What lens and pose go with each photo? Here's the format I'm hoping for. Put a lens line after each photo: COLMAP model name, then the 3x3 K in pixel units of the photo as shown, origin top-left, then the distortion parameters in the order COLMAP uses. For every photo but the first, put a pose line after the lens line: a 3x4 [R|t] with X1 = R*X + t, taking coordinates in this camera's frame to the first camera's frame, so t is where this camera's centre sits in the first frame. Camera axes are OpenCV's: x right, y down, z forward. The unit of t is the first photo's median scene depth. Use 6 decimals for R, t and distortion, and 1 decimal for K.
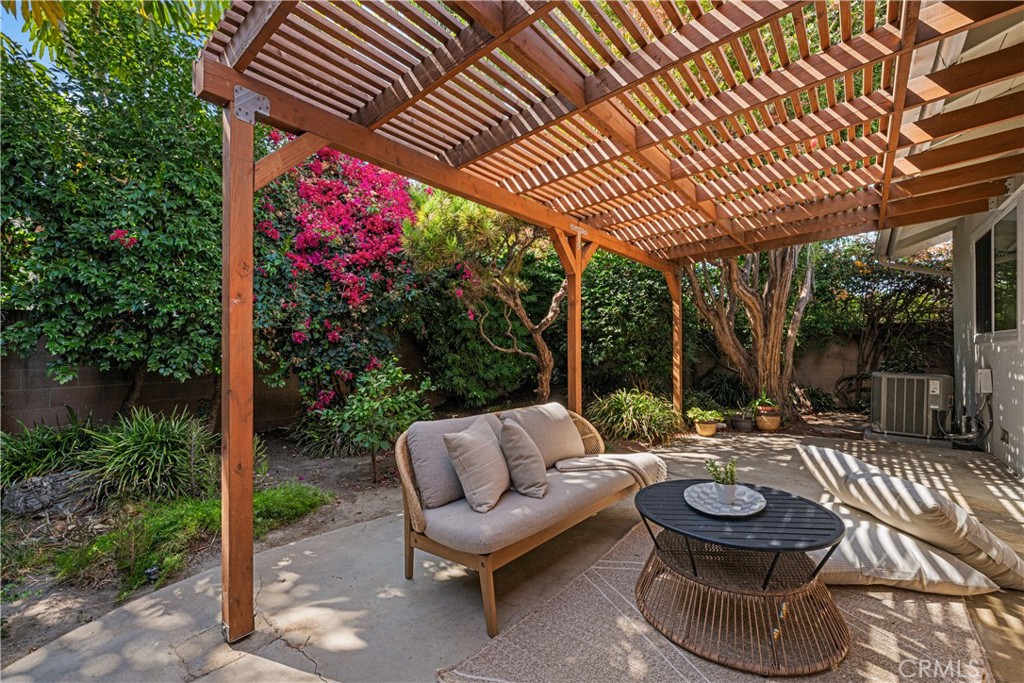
lens RADIAL K [[416.5, 0, 517.2], [0, 416.5, 352.6], [0, 0, 1]] dist [0.000363, -0.000056]
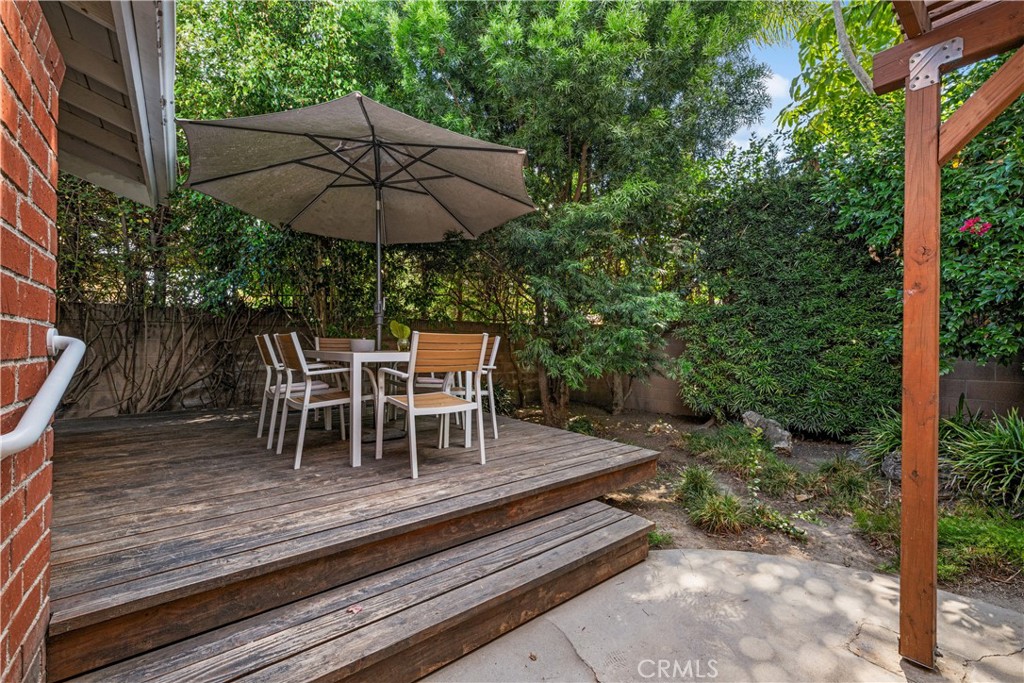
lens RADIAL K [[416.5, 0, 517.2], [0, 416.5, 352.6], [0, 0, 1]] dist [0.000363, -0.000056]
pose [[-0.196722, 0.011825, -0.980388, 0.187932], [0.002123, 0.999930, 0.011635, -0.001004], [0.980457, 0.000207, -0.196734, 0.156442]]
